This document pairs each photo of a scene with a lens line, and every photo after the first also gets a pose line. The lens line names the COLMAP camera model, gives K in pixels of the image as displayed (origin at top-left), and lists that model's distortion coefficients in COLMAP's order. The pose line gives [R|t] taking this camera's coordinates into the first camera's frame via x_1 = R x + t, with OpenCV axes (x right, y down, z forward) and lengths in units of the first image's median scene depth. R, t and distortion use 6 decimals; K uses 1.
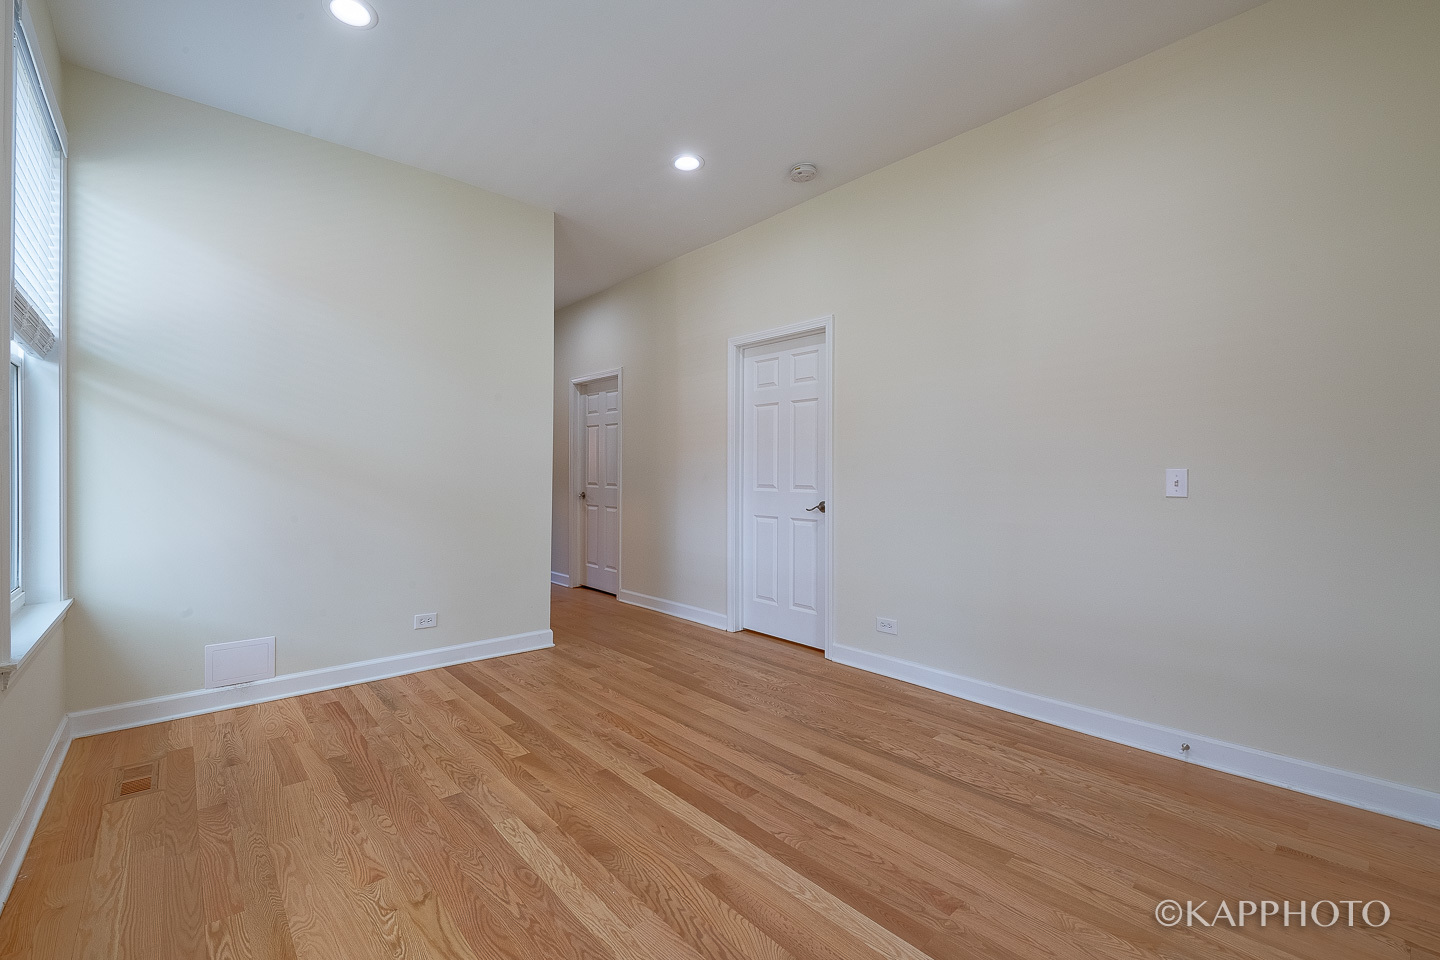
lens RADIAL K [[601.8, 0, 712.3], [0, 601.8, 480.5], [0, 0, 1]] dist [0.007978, -0.006335]
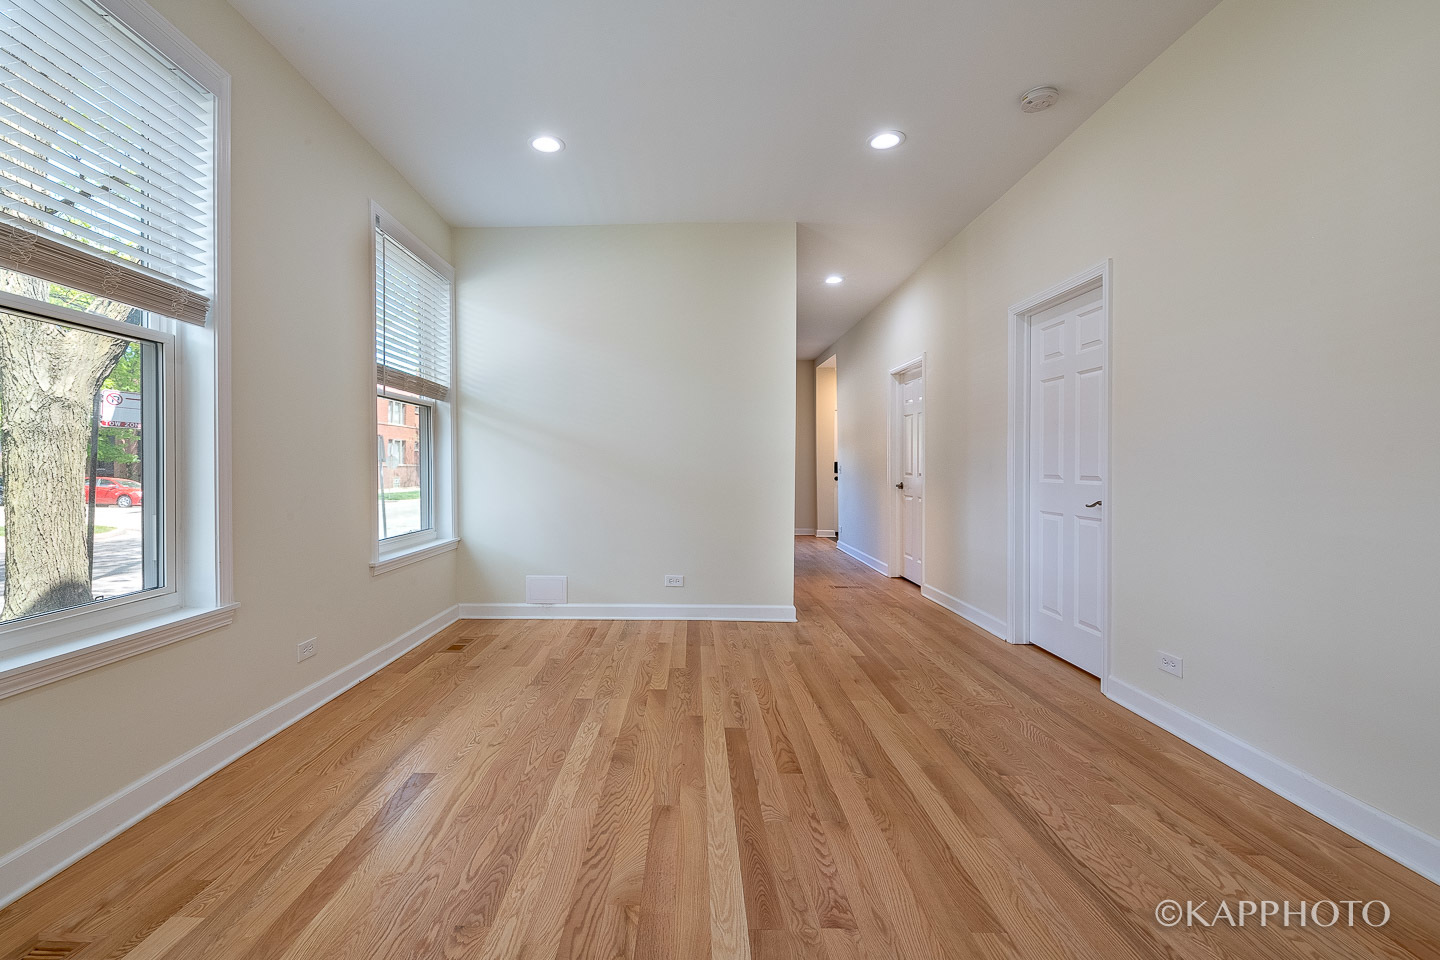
lens RADIAL K [[601.8, 0, 712.3], [0, 601.8, 480.5], [0, 0, 1]] dist [0.007978, -0.006335]
pose [[0.774203, 0.009172, -0.632871, 0.476737], [-0.000160, 0.999898, 0.014296, 0.005177], [0.632937, -0.010967, 0.774125, 0.094956]]
